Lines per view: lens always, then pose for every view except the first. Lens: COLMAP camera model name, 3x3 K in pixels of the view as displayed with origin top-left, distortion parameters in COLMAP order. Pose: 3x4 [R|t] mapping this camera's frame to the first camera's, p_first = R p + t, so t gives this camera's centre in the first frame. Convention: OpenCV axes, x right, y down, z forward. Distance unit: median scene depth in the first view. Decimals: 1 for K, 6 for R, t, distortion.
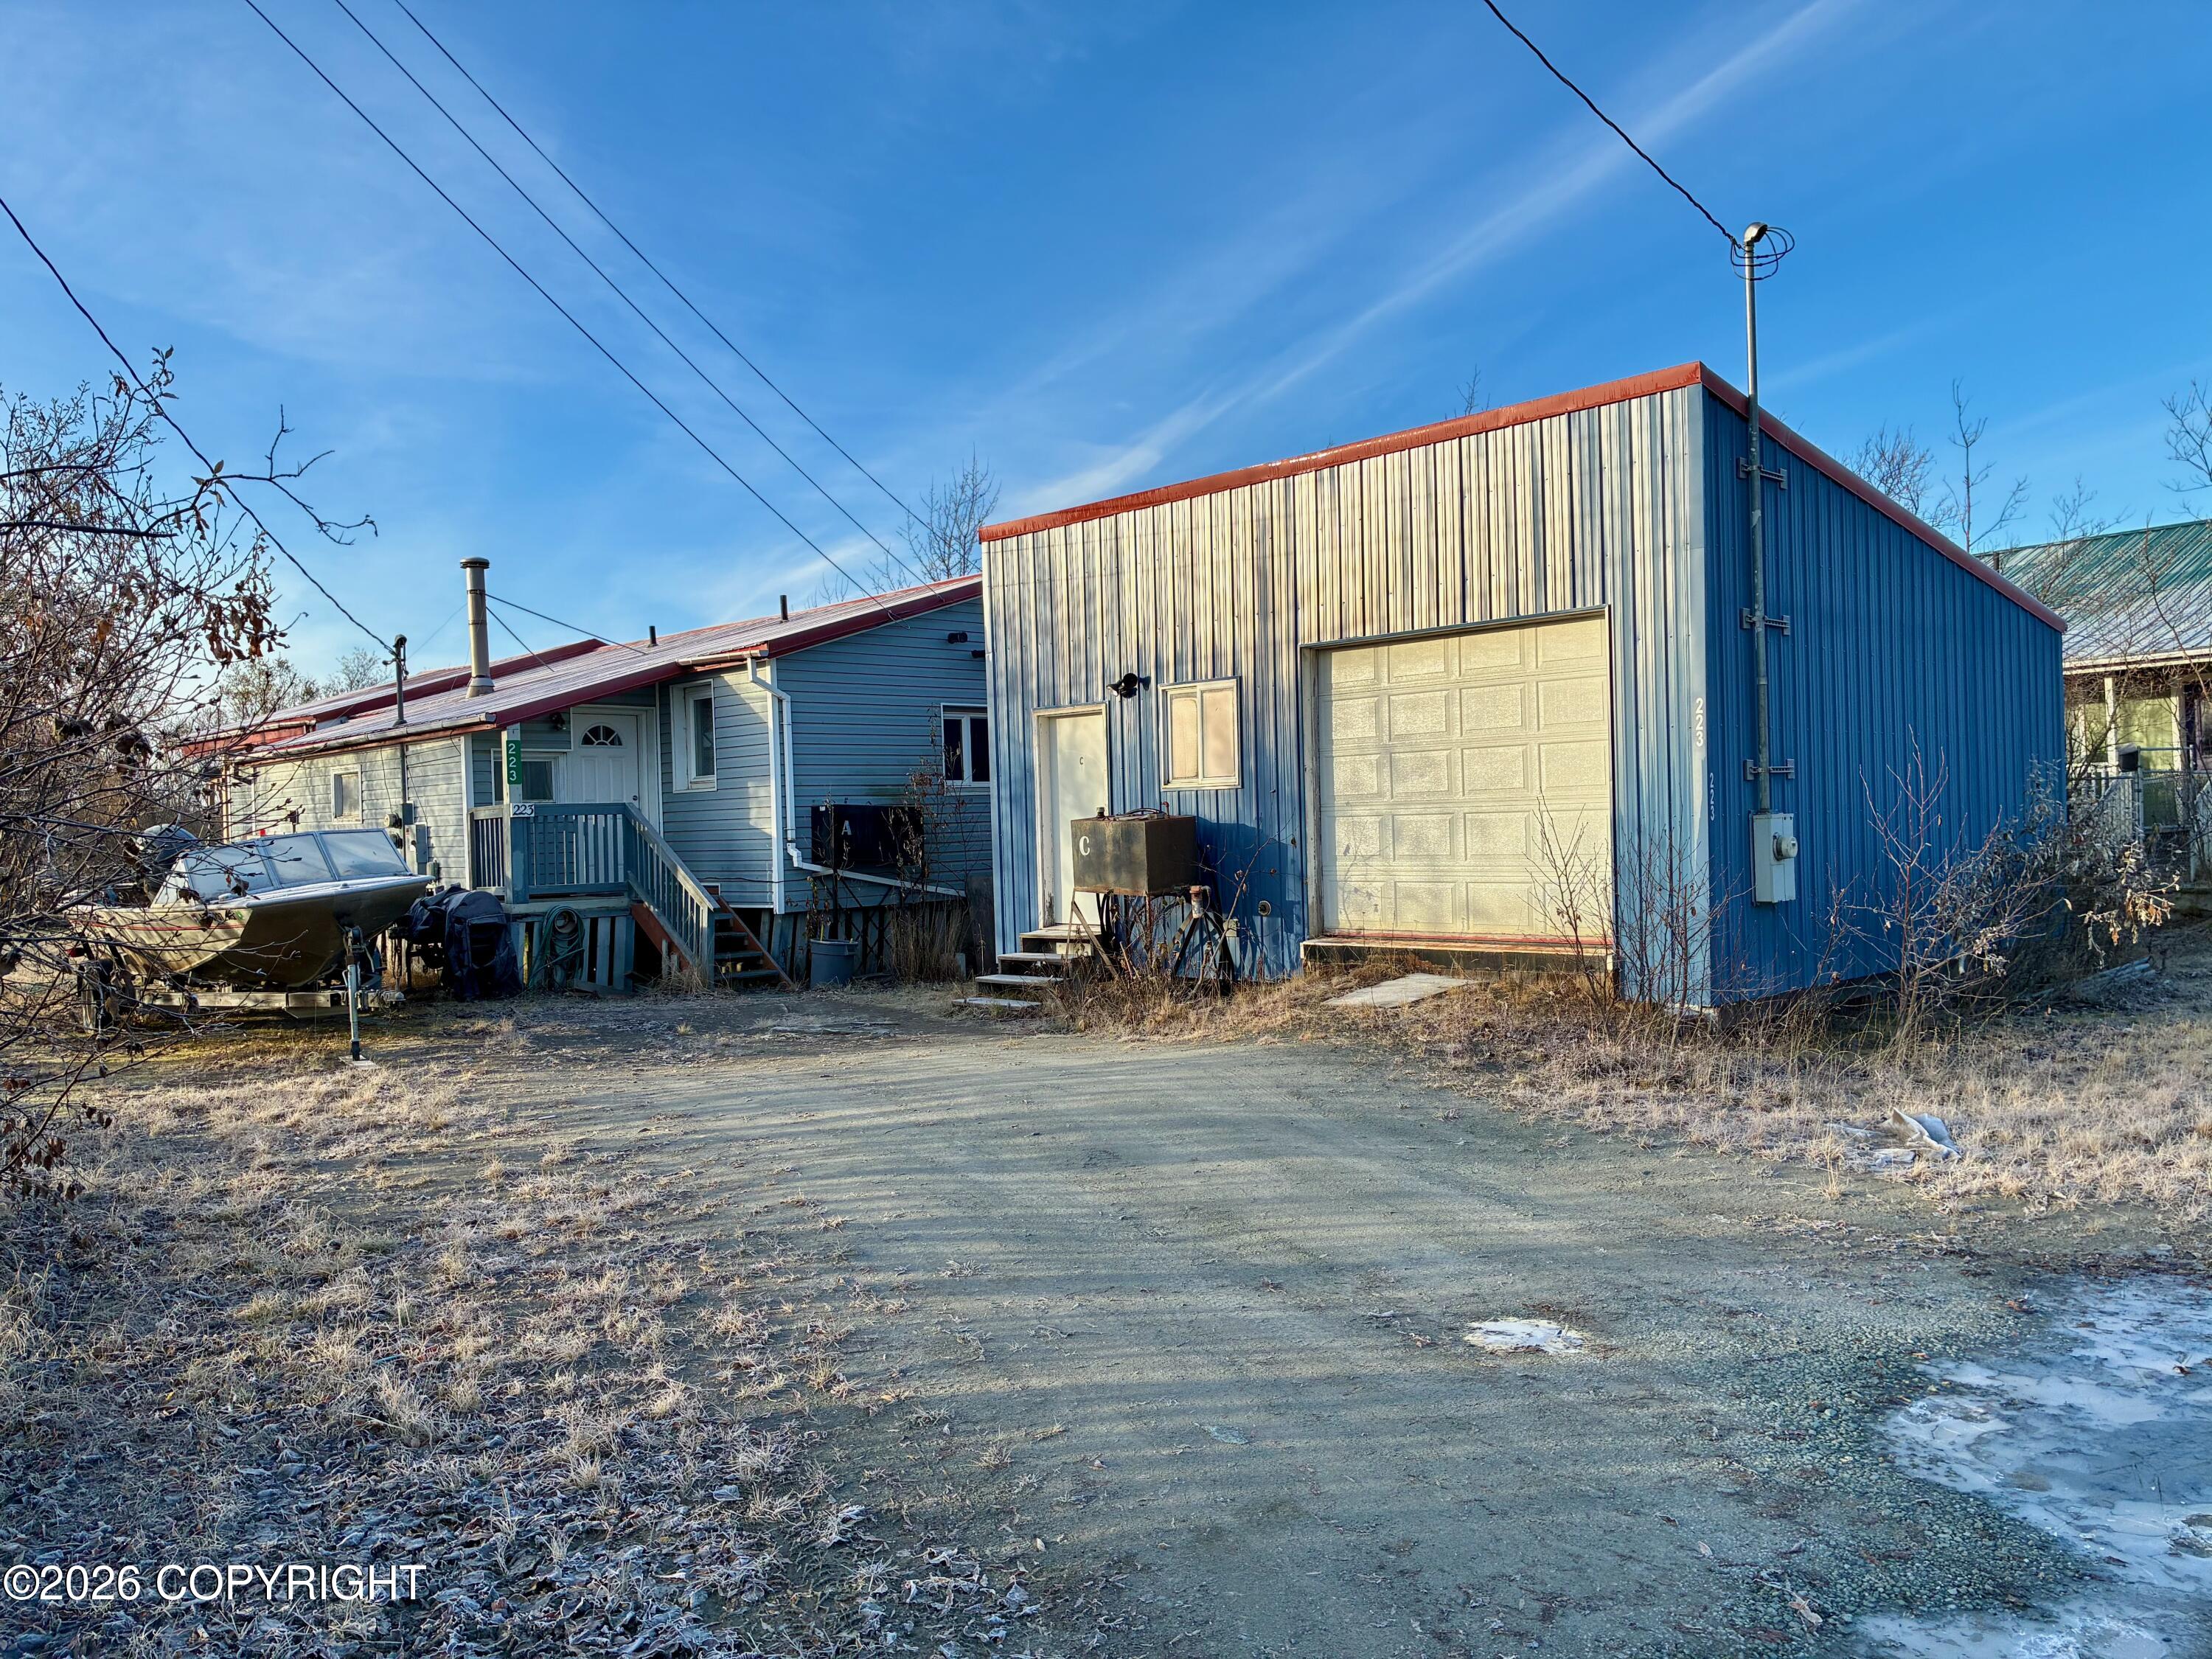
lens RADIAL K [[1685.0, 0, 1106.0], [0, 1685.0, 829.5], [0, 0, 1]] dist [0.003412, 0.005923]
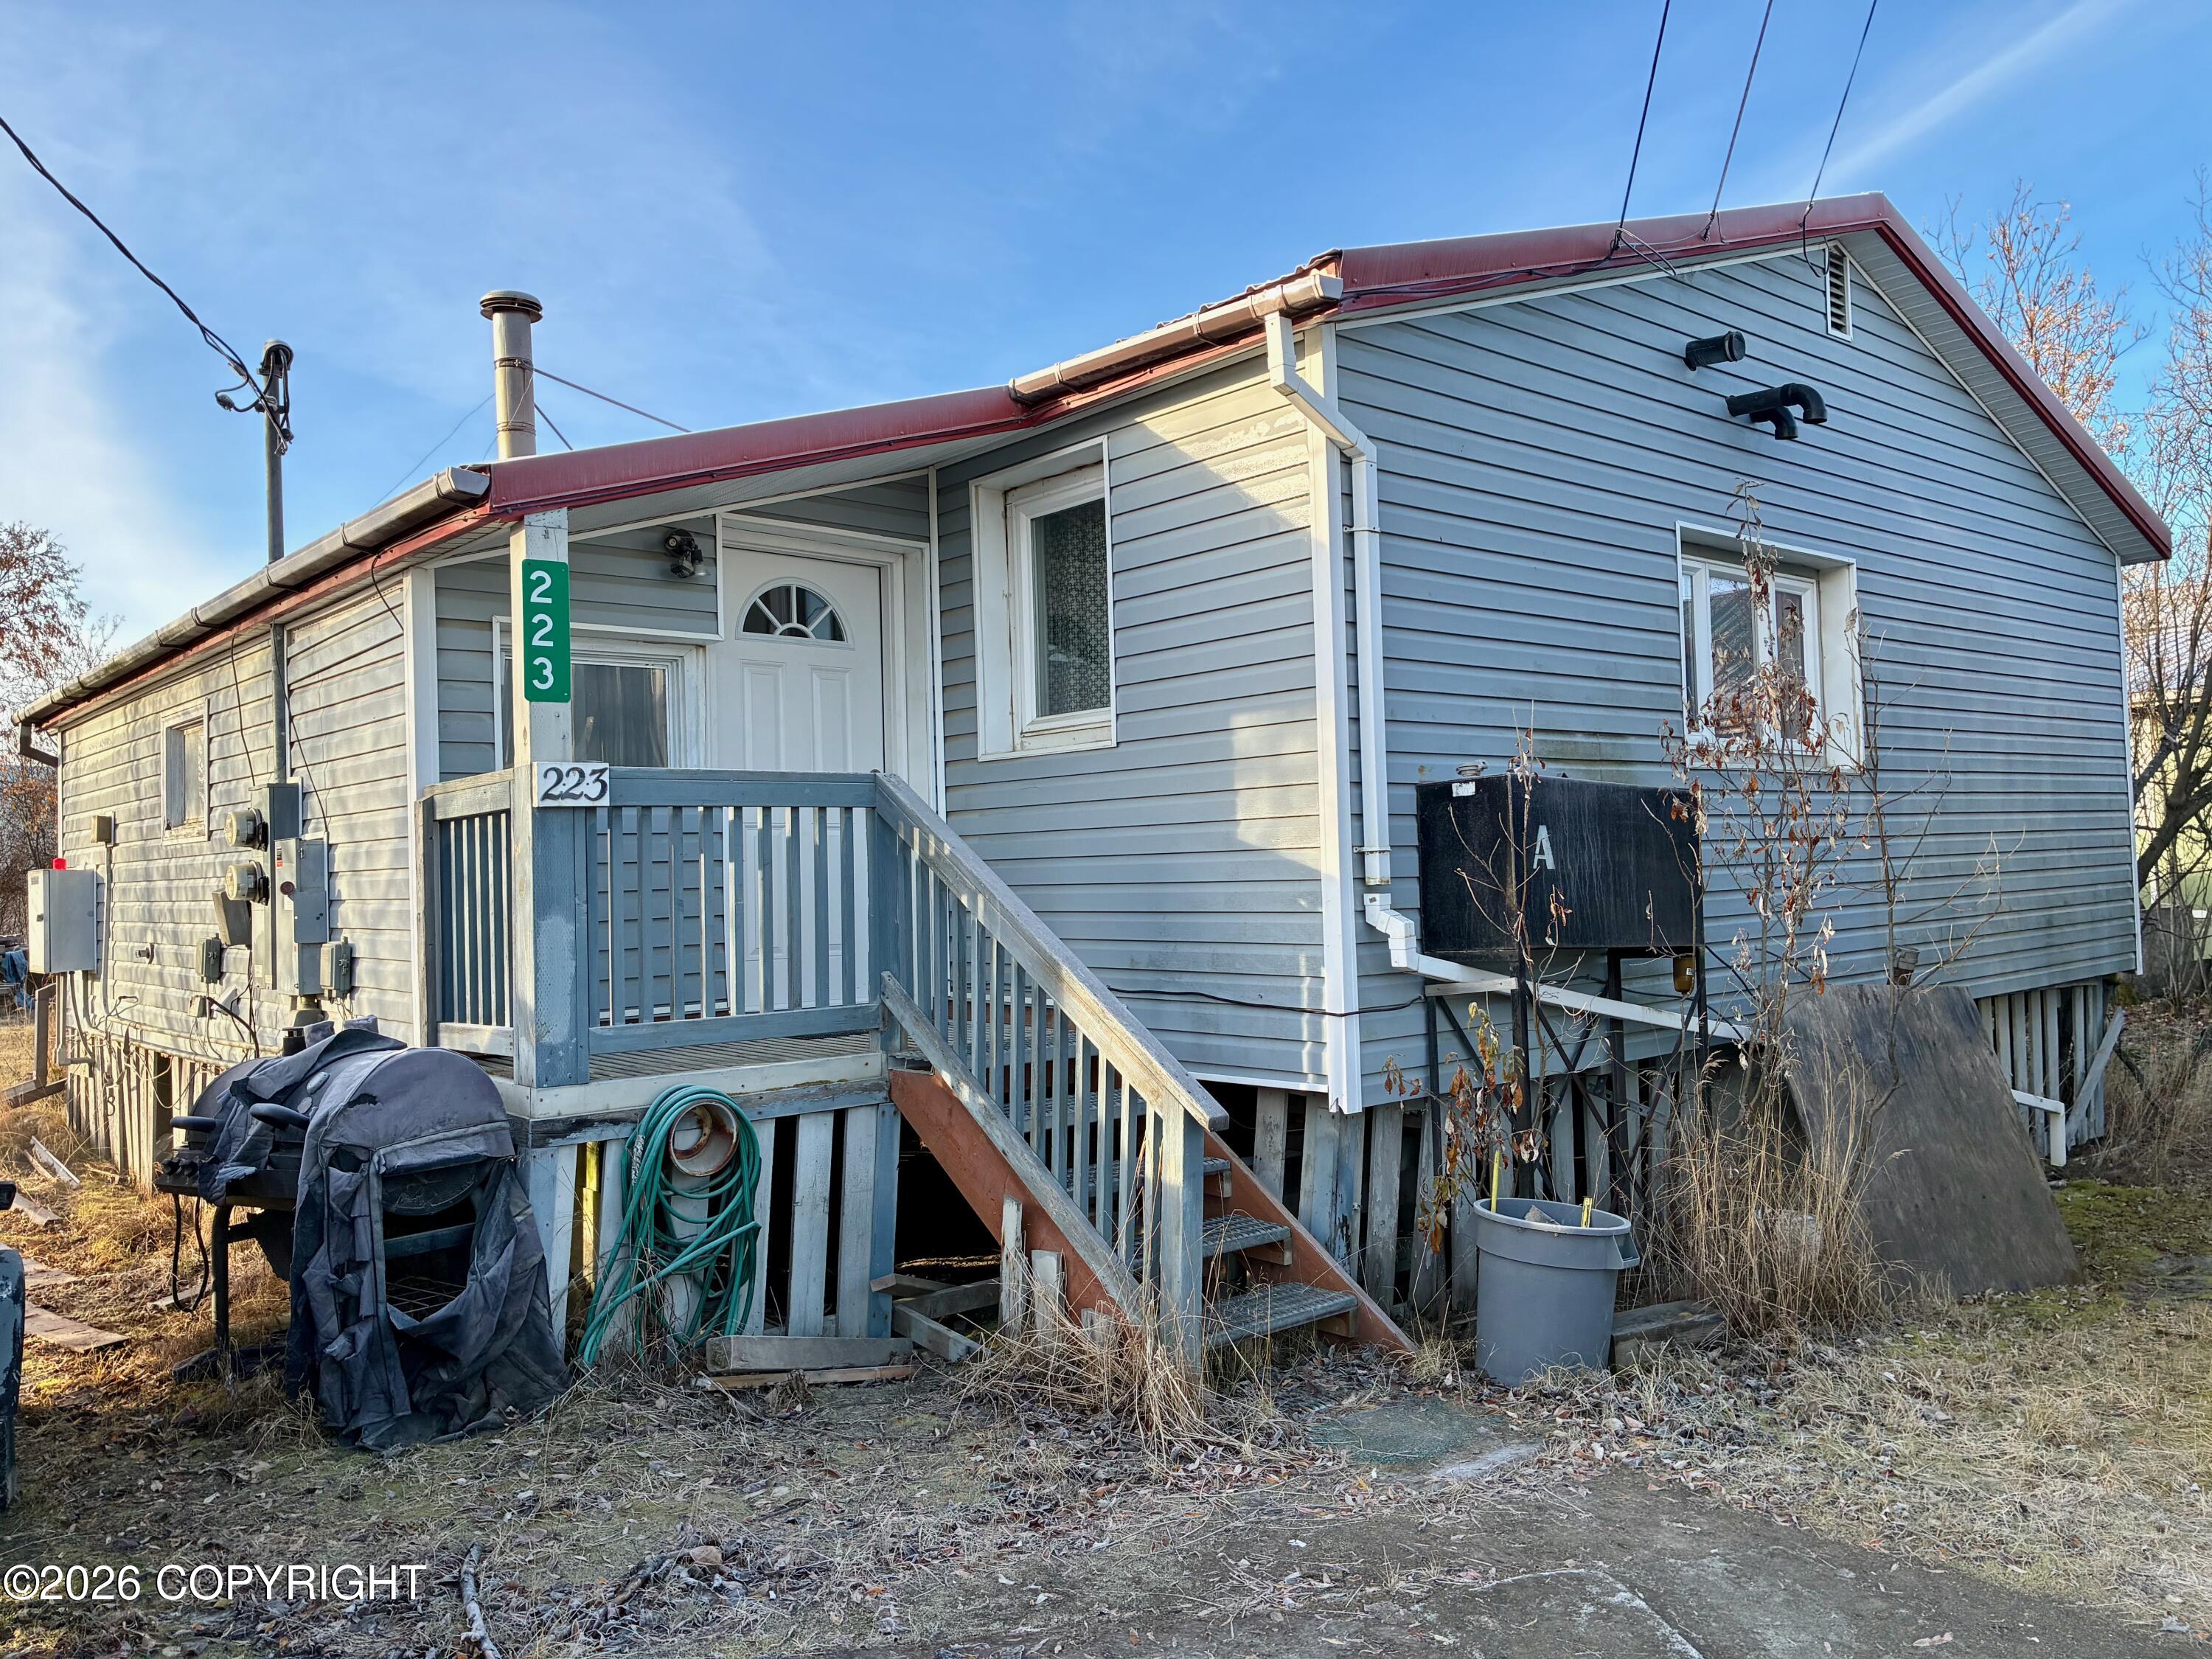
lens RADIAL K [[1685.0, 0, 1106.0], [0, 1685.0, 829.5], [0, 0, 1]] dist [0.003412, 0.005923]
pose [[0.998125, 0.001379, -0.061186, -0.220152], [-0.003123, 0.999591, -0.028418, 0.005094], [0.061121, 0.028556, 0.997722, 0.669930]]
